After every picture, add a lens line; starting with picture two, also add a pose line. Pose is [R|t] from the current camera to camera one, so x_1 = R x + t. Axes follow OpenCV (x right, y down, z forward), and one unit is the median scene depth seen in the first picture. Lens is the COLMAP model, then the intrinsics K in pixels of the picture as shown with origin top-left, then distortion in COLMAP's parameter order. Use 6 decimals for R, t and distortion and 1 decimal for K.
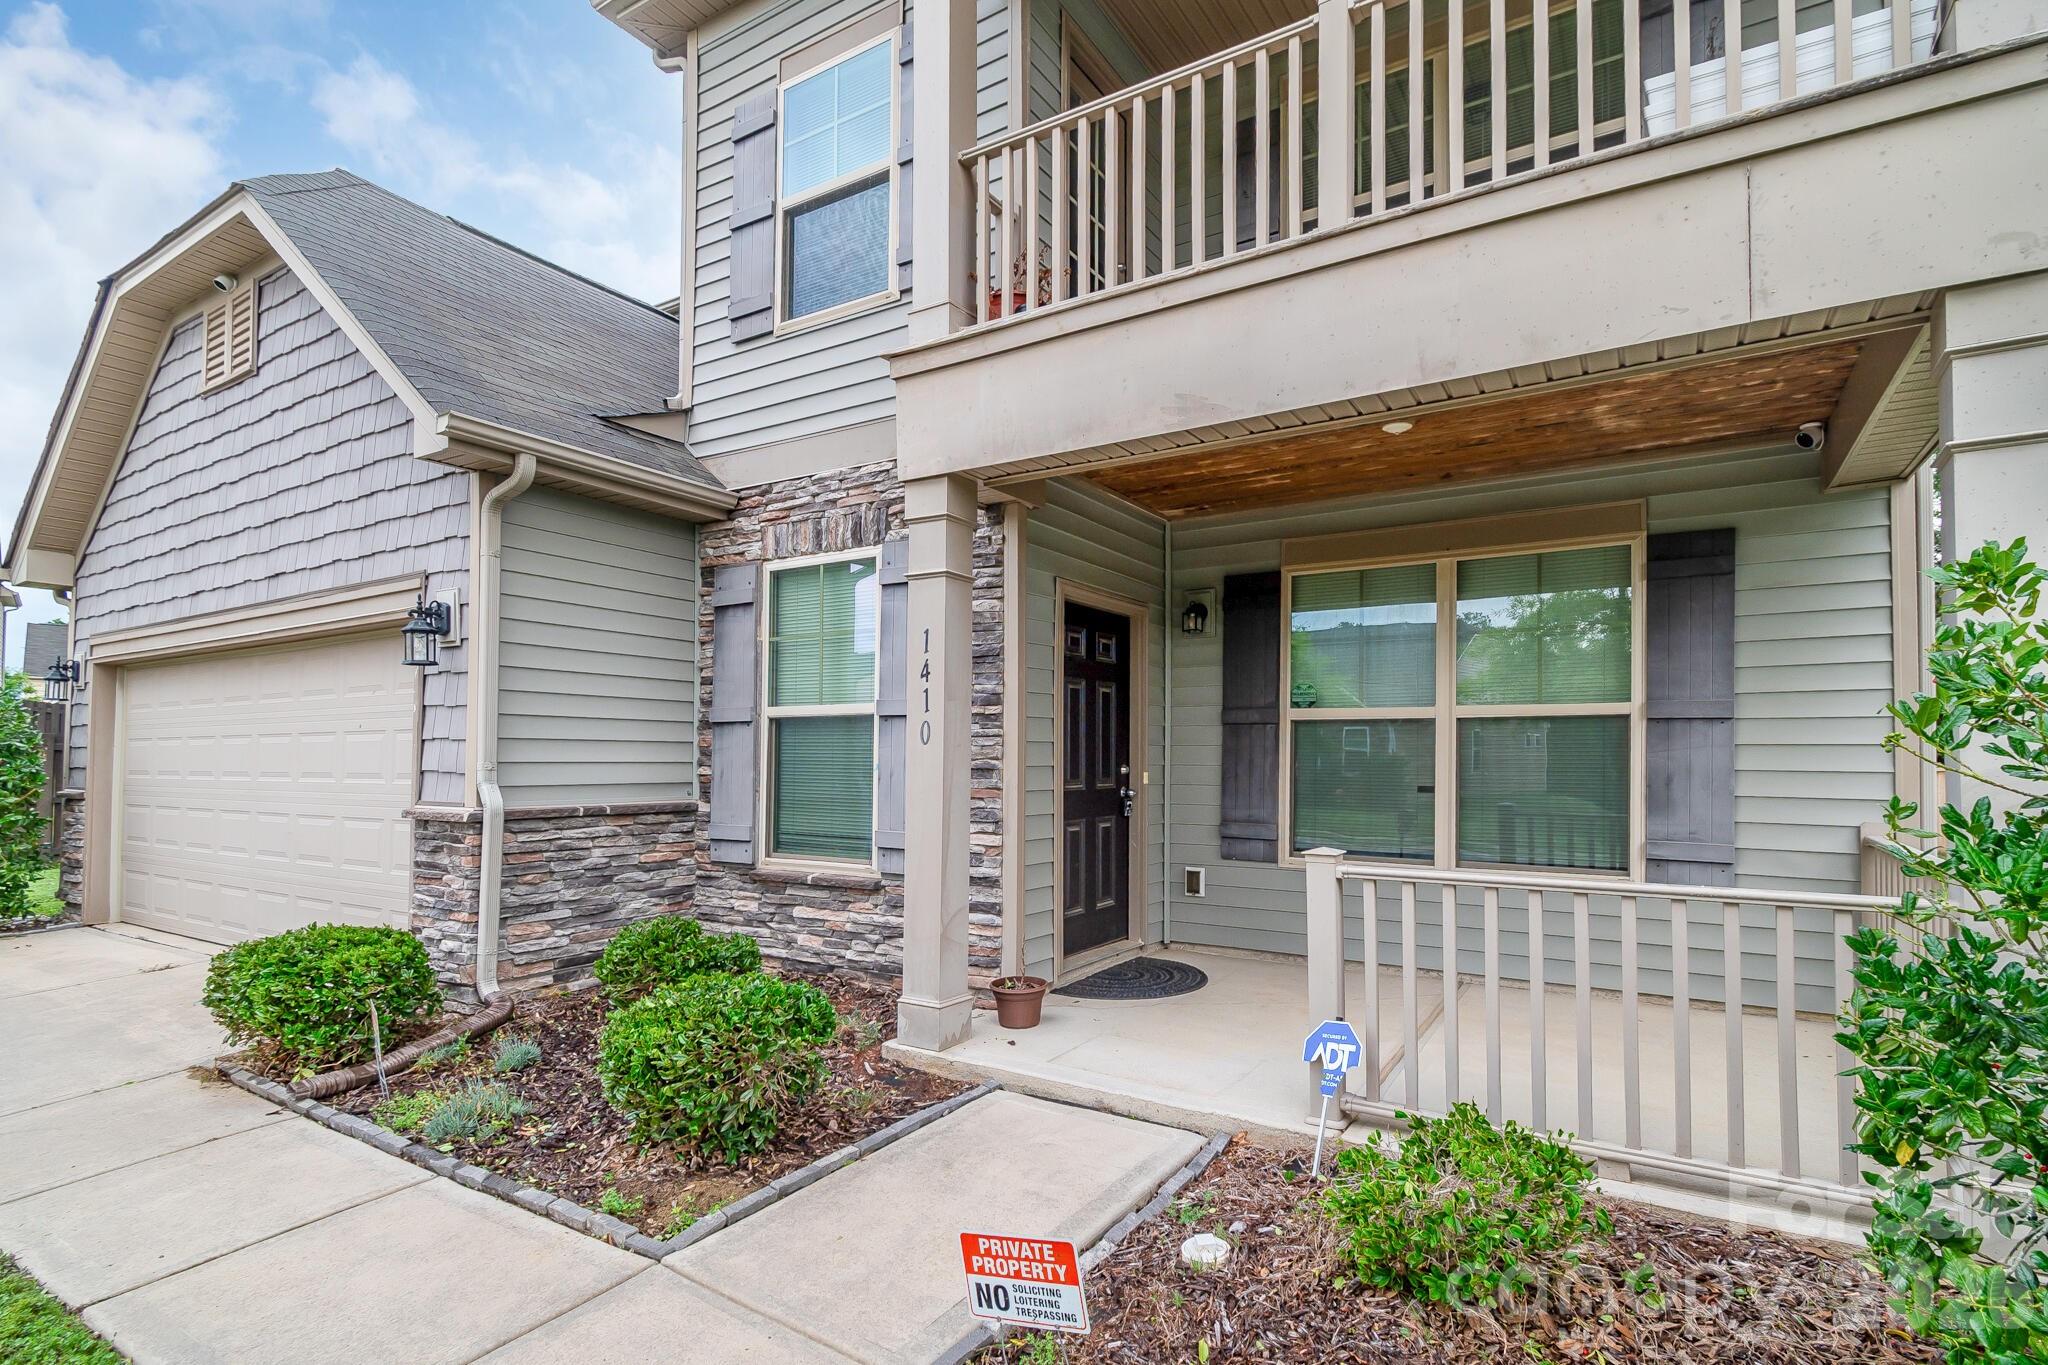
lens RADIAL K [[977.3, 0, 1024.9], [0, 977.3, 635.6], [0, 0, 1]] dist [0.000678, -0.000490]
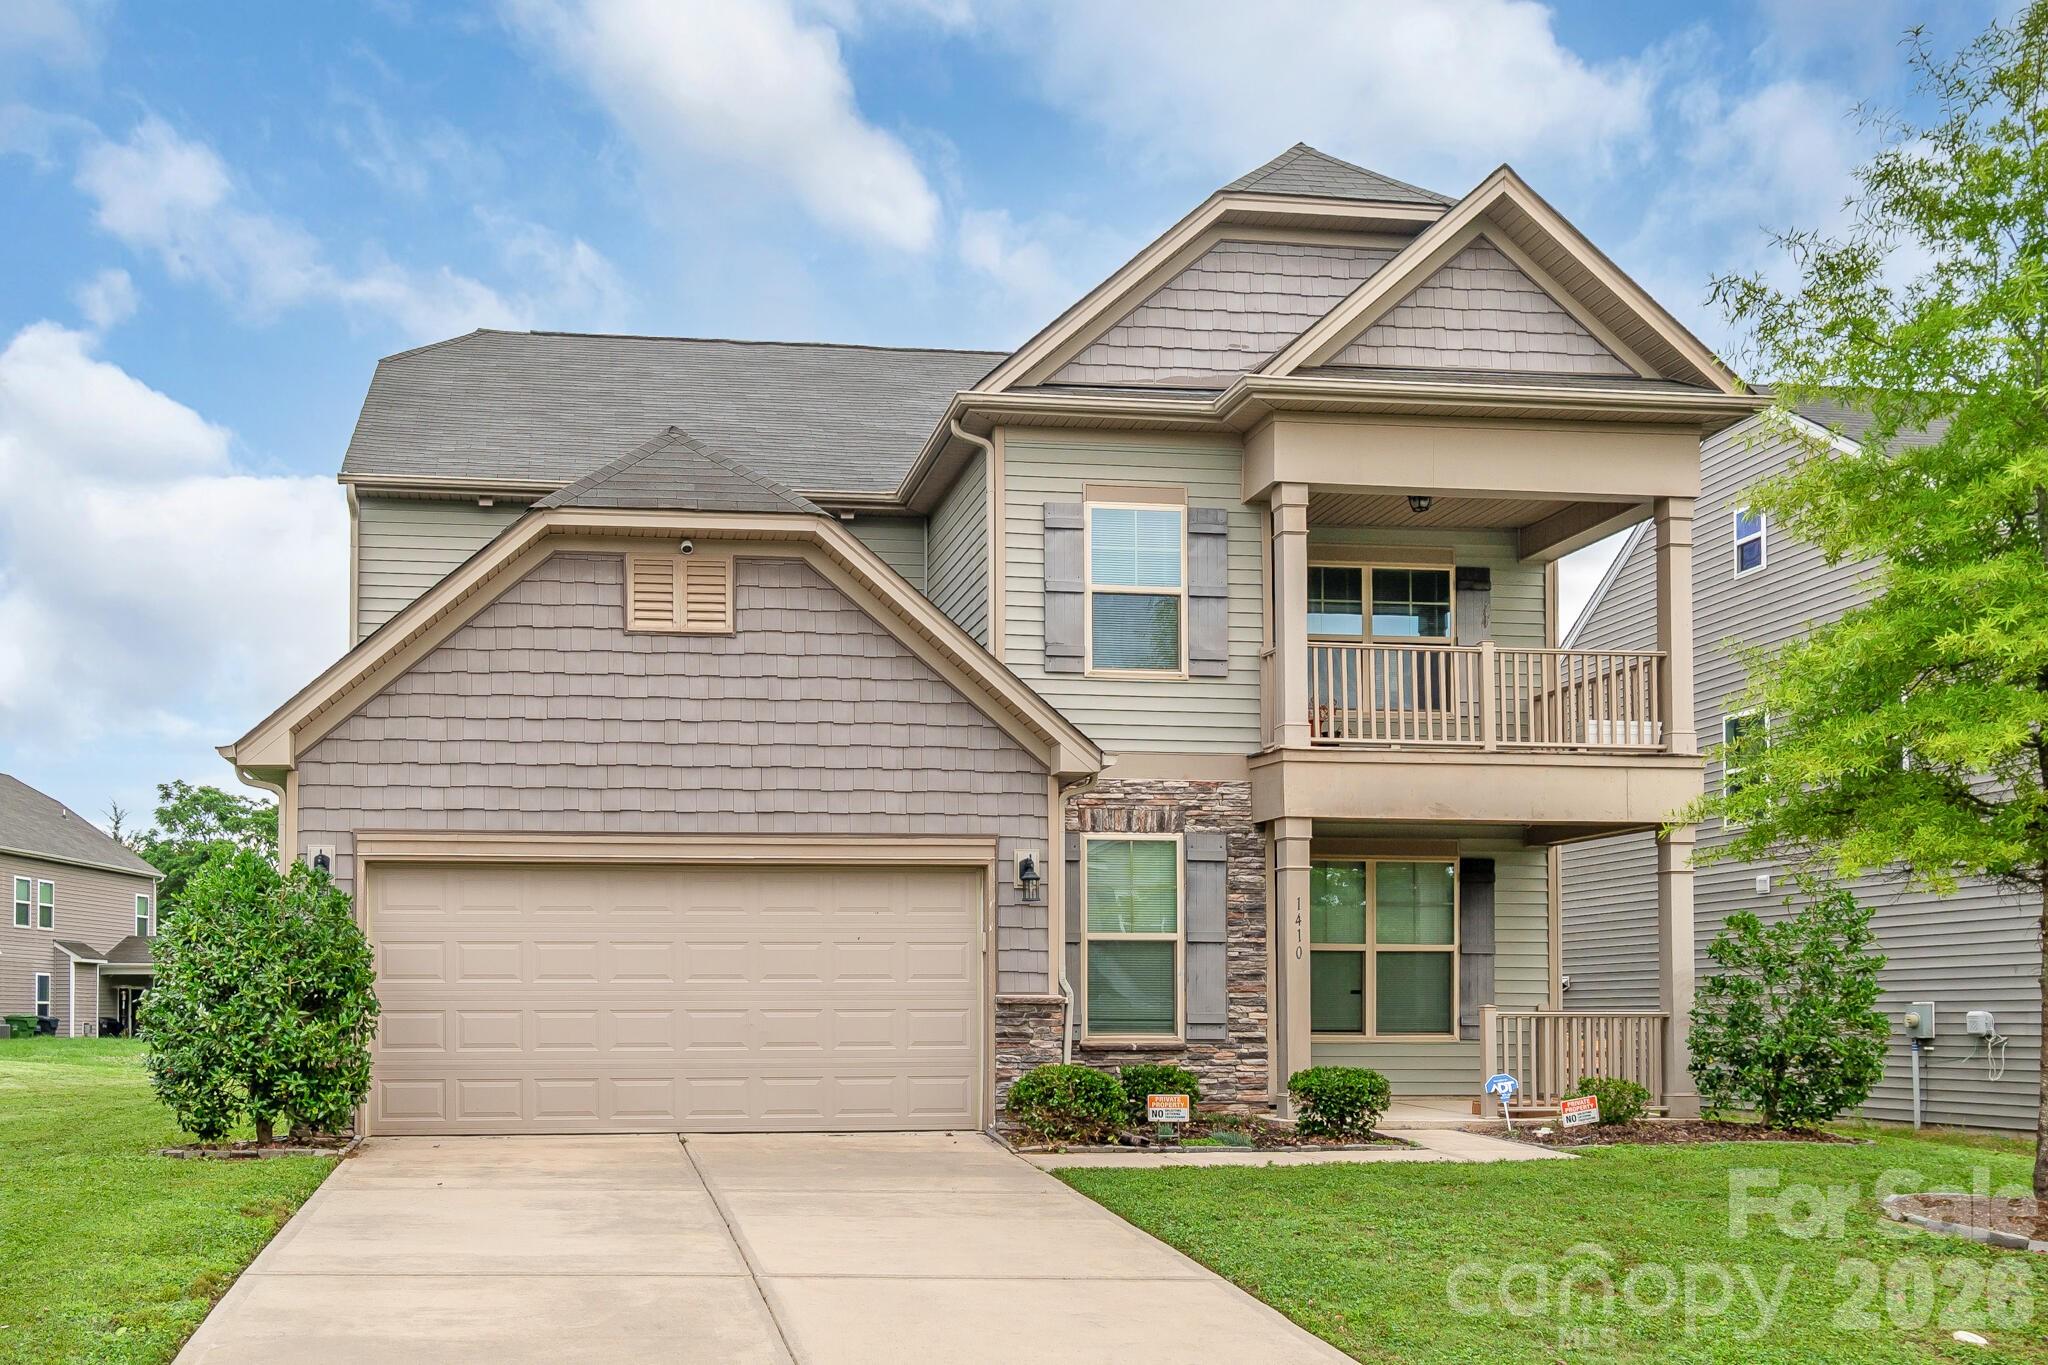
lens RADIAL K [[1559.9, 0, 949.5], [0, 1559.9, 678.1], [0, 0, 1]] dist [-0.007199, 0.006337]
pose [[0.764592, 0.133388, 0.630561, -2.046707], [-0.077158, 0.990257, -0.115919, -0.019599], [-0.639879, 0.039978, 0.767435, -0.716663]]
